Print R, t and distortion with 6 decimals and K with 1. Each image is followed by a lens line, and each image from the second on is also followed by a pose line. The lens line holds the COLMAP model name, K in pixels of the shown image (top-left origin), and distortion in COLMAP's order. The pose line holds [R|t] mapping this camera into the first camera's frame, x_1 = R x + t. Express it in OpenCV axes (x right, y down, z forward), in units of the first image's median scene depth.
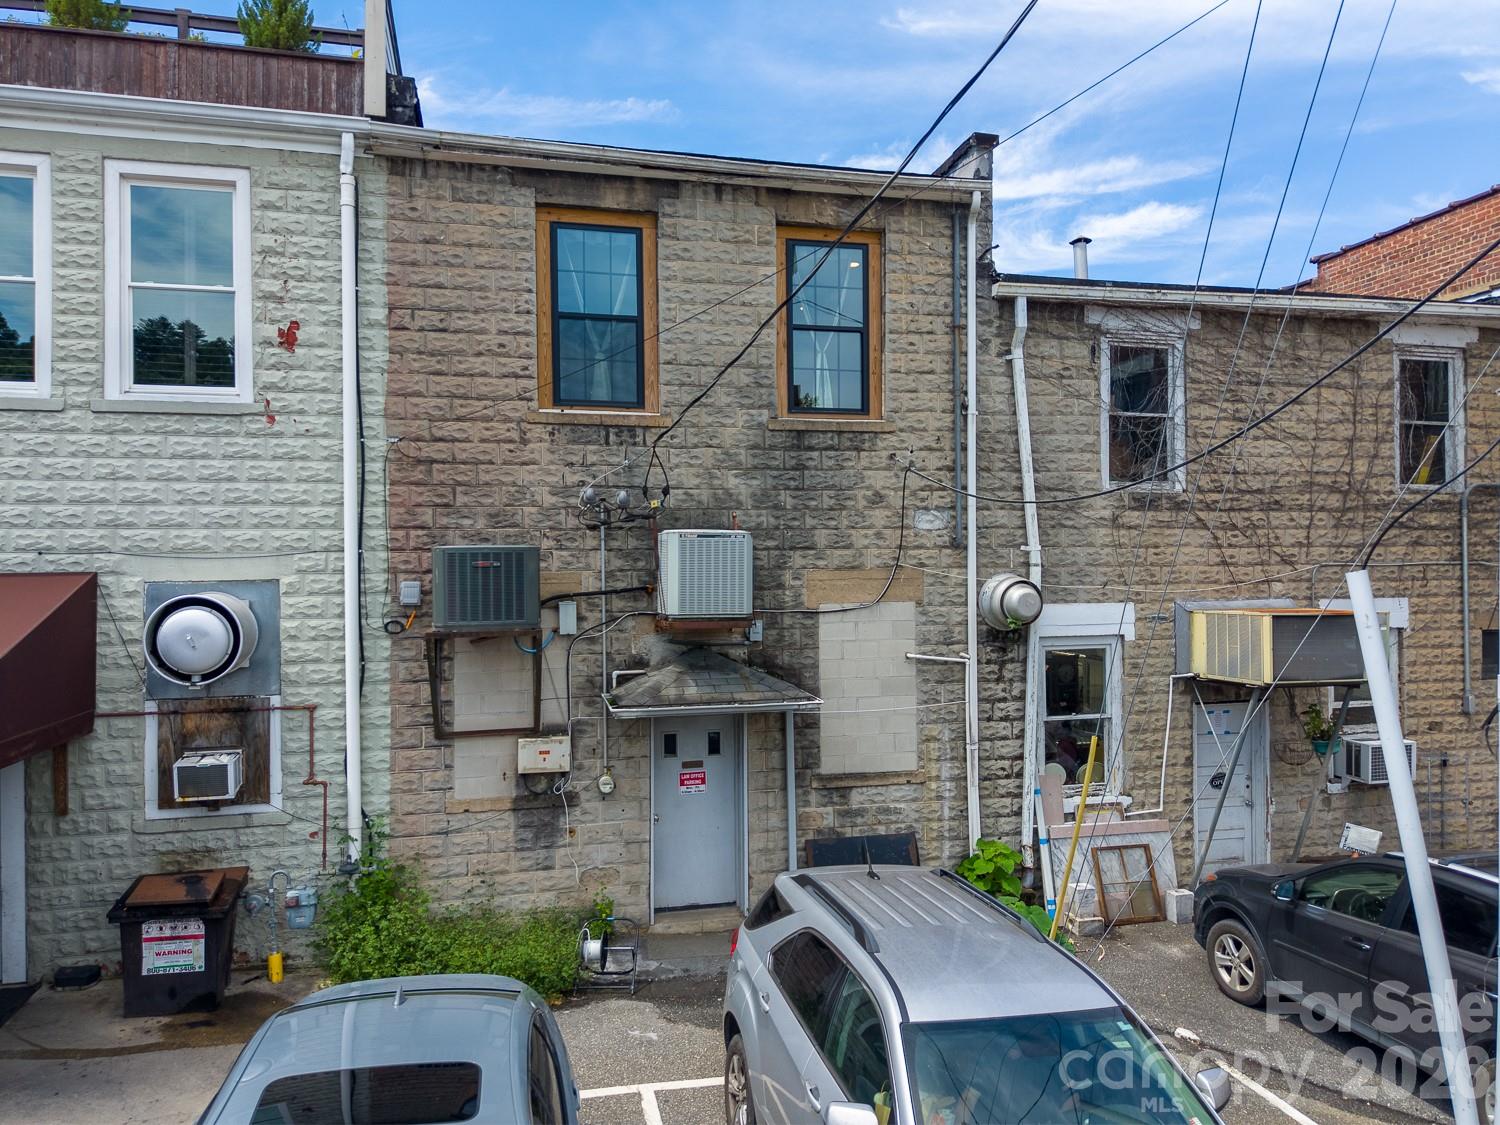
lens RADIAL K [[983.5, 0, 750.0], [0, 983.5, 562.5], [0, 0, 1]] dist [0.027341, -0.029936]
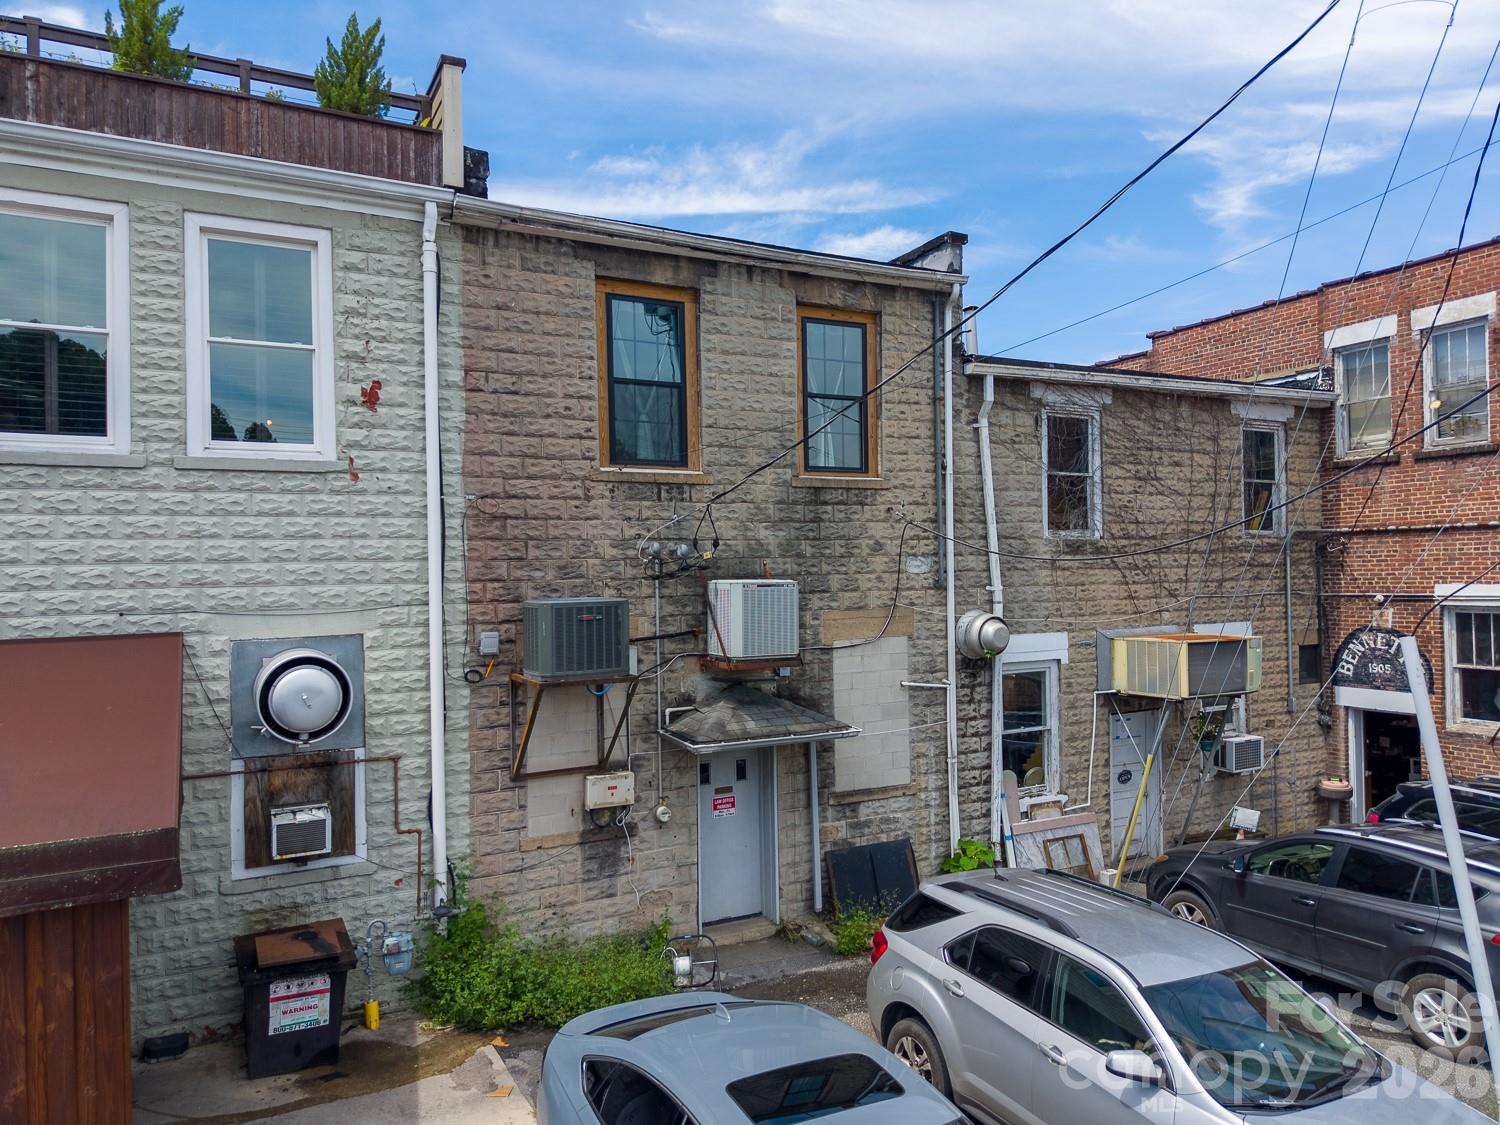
lens RADIAL K [[983.5, 0, 750.0], [0, 983.5, 562.5], [0, 0, 1]] dist [0.027341, -0.029936]
pose [[0.971529, -0.004513, 0.236879, -0.305713], [0.005693, 0.999975, -0.004298, -0.046173], [-0.236853, 0.005525, 0.971530, -0.078634]]
